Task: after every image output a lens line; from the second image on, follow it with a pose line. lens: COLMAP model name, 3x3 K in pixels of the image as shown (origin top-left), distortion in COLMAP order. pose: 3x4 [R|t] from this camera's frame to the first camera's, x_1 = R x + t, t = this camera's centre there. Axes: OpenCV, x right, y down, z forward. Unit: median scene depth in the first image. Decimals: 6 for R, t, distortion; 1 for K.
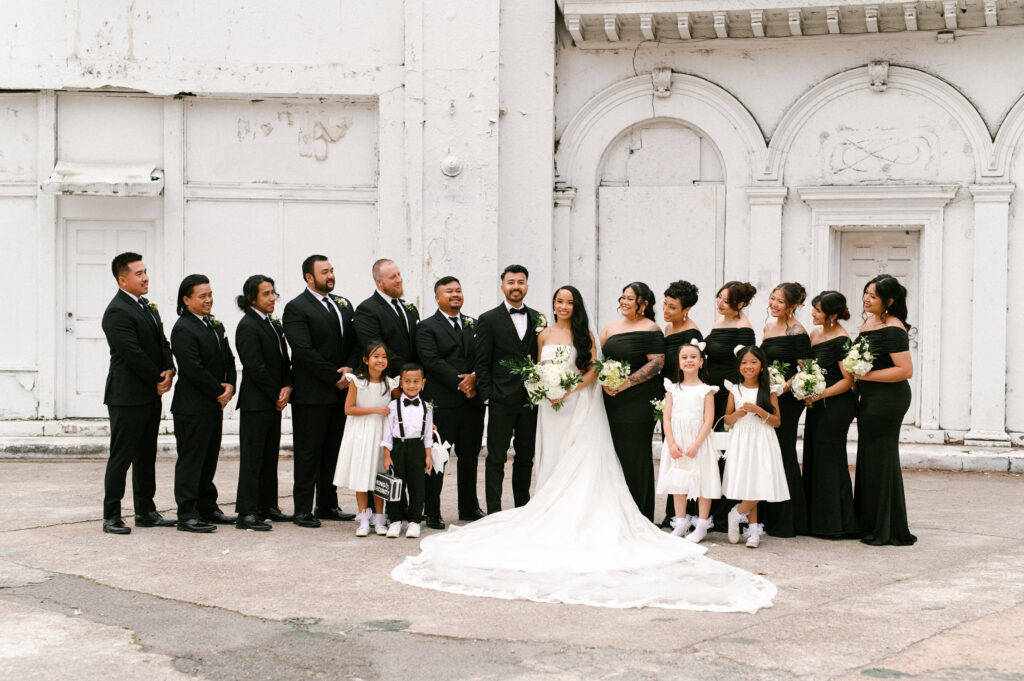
lens RADIAL K [[1609.7, 0, 512.0], [0, 1609.7, 340.5], [0, 0, 1]] dist [0.163433, -0.641865]
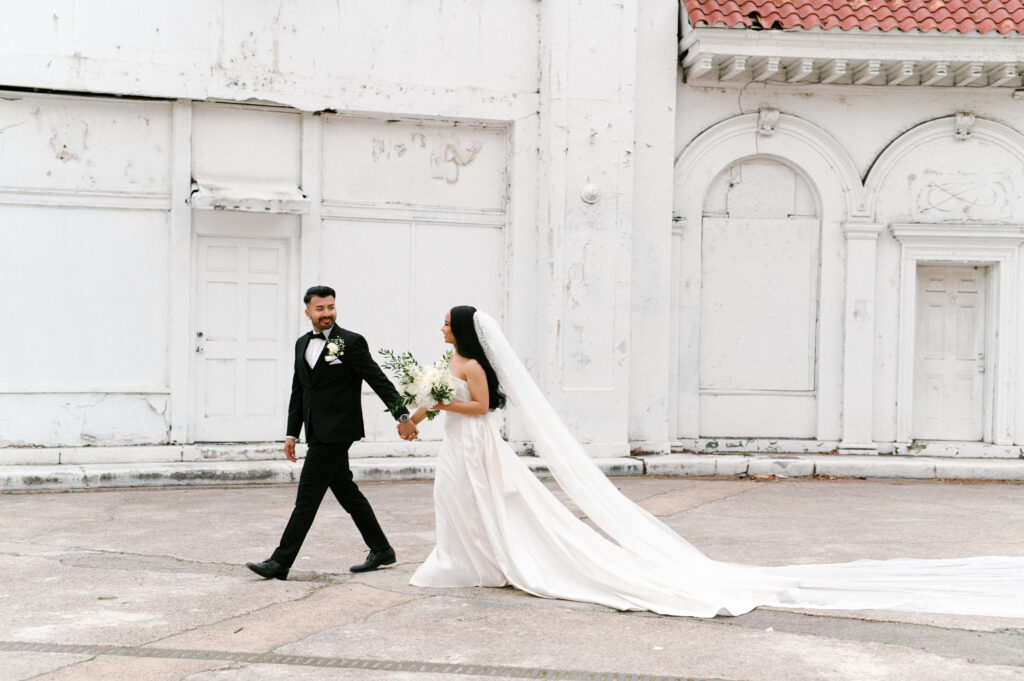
lens RADIAL K [[1609.7, 0, 512.0], [0, 1609.7, 340.5], [0, 0, 1]] dist [0.163433, -0.641865]
pose [[0.955986, 0.008947, 0.293275, -0.382495], [-0.004475, 0.999863, -0.015916, 0.002065], [-0.293377, 0.013904, 0.955896, 0.034340]]
